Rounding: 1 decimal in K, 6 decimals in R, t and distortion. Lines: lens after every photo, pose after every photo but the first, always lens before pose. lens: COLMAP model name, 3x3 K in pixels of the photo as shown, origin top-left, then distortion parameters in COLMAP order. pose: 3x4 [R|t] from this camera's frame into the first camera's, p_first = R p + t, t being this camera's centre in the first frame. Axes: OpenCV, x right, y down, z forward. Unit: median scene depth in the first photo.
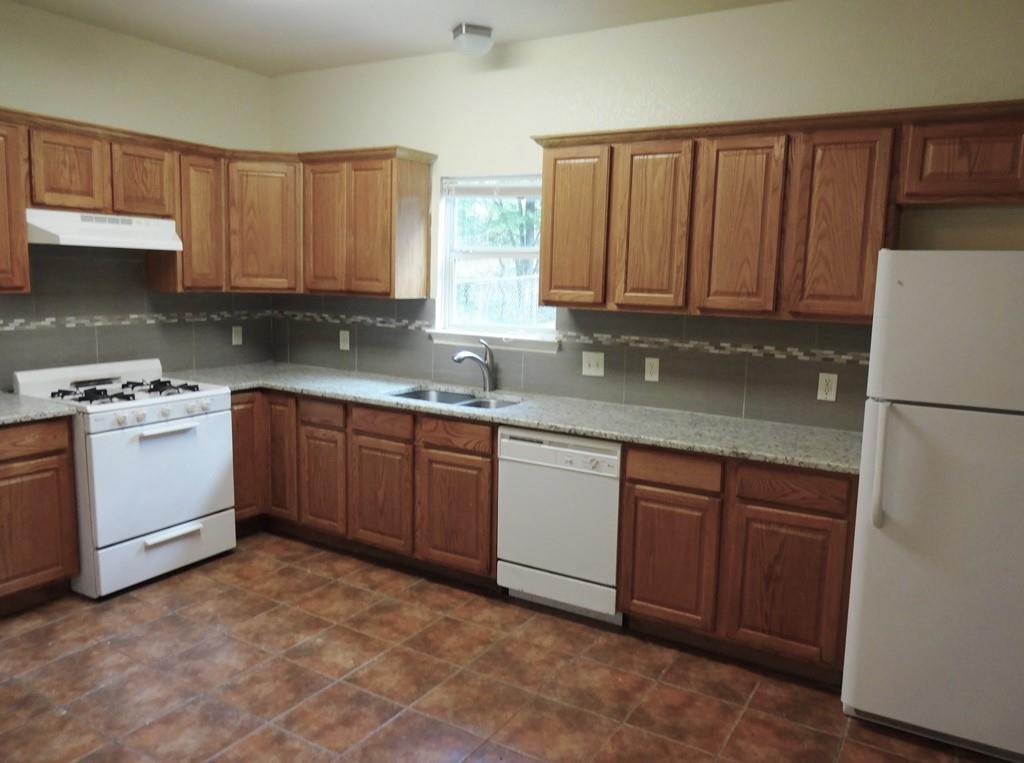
lens RADIAL K [[766.4, 0, 512.4], [0, 766.4, 381.7], [0, 0, 1]] dist [-0.005037, -0.000664]
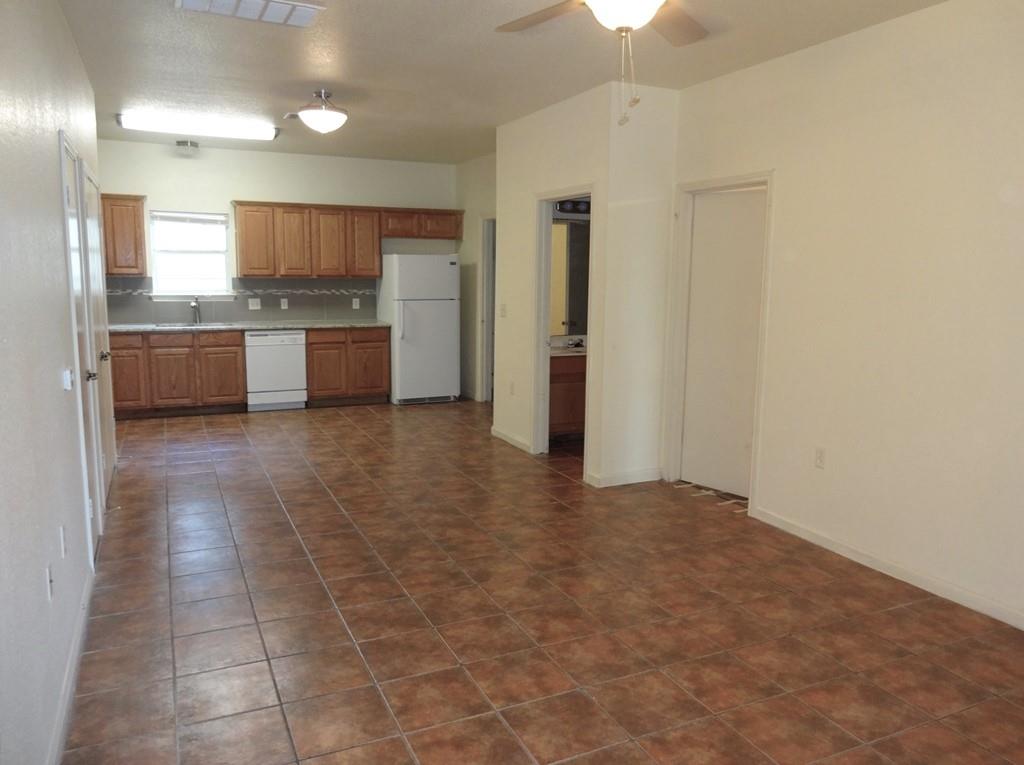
lens RADIAL K [[766.4, 0, 512.5], [0, 766.4, 380.8], [0, 0, 1]] dist [-0.005037, -0.000664]
pose [[0.563831, -0.141254, 0.813721, -1.424817], [0.118845, 0.988888, 0.089313, 0.094840], [-0.817295, 0.046349, 0.574353, -0.919533]]
